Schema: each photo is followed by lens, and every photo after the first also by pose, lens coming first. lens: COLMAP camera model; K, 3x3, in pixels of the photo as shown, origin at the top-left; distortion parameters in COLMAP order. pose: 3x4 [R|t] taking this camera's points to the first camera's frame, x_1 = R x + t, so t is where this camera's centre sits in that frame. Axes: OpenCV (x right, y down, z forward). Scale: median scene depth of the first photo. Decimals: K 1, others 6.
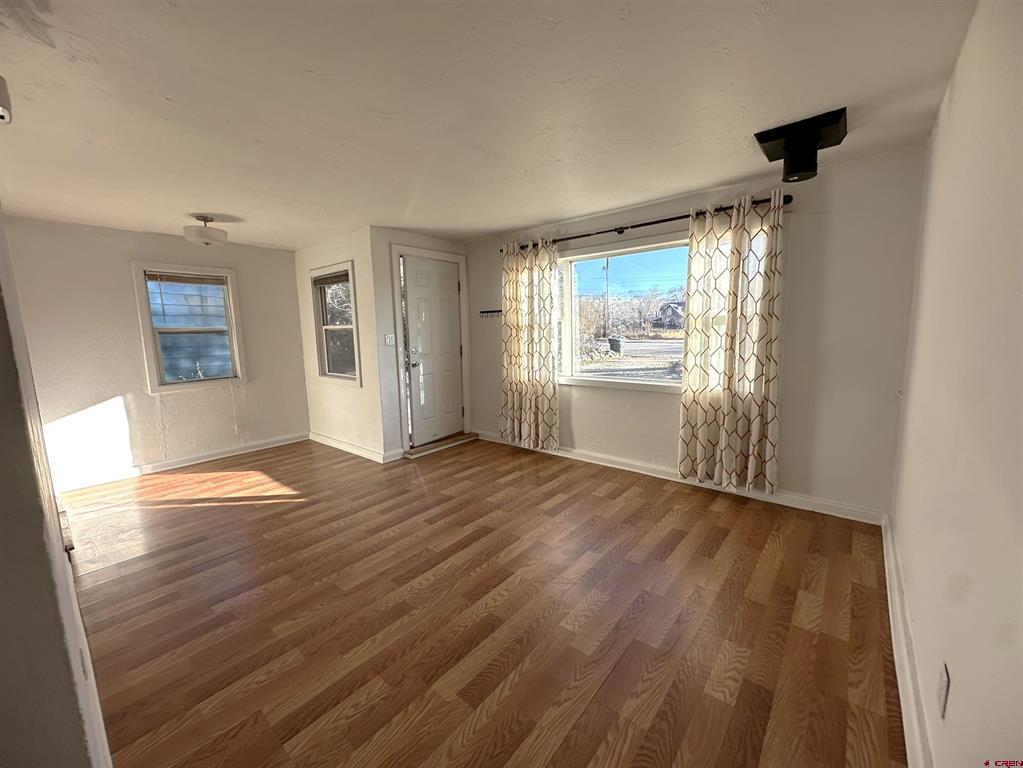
lens RADIAL K [[411.8, 0, 511.1], [0, 411.8, 386.0], [0, 0, 1]] dist [-0.001023, -0.000104]
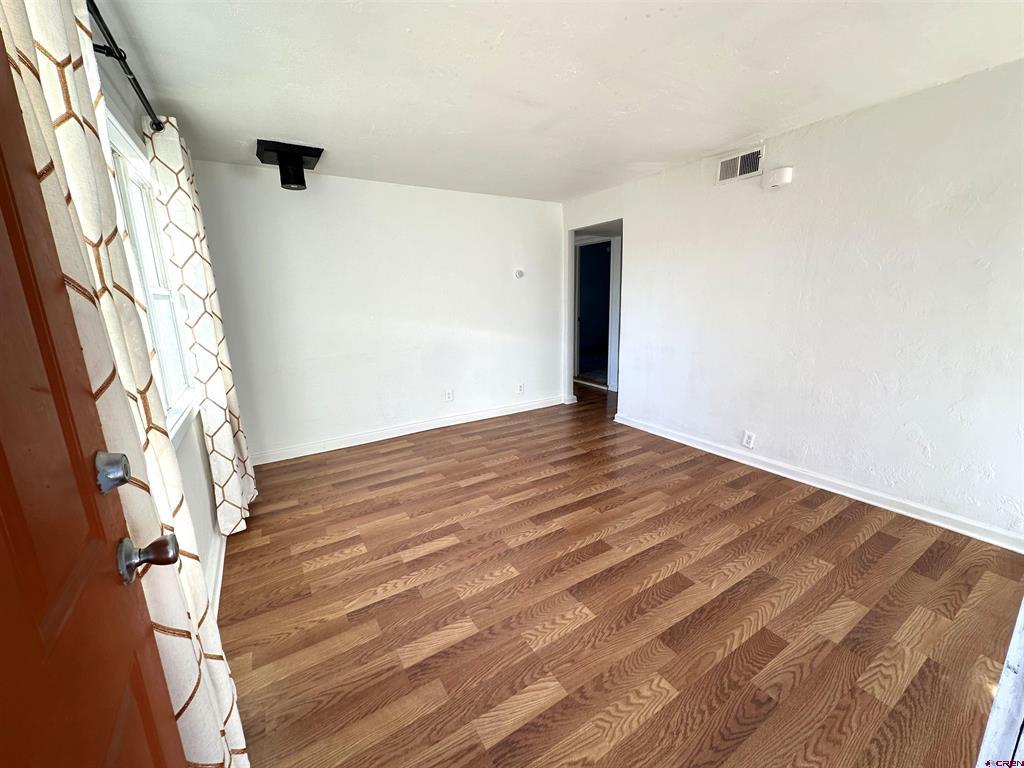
lens RADIAL K [[408.2, 0, 512.3], [0, 408.2, 384.2], [0, 0, 1]] dist [-0.003400, 0.000010]
pose [[-0.950179, -0.020528, 0.311029, -0.257691], [0.089575, 0.937758, 0.335539, -0.219068], [-0.298558, 0.346683, -0.889199, 1.572502]]
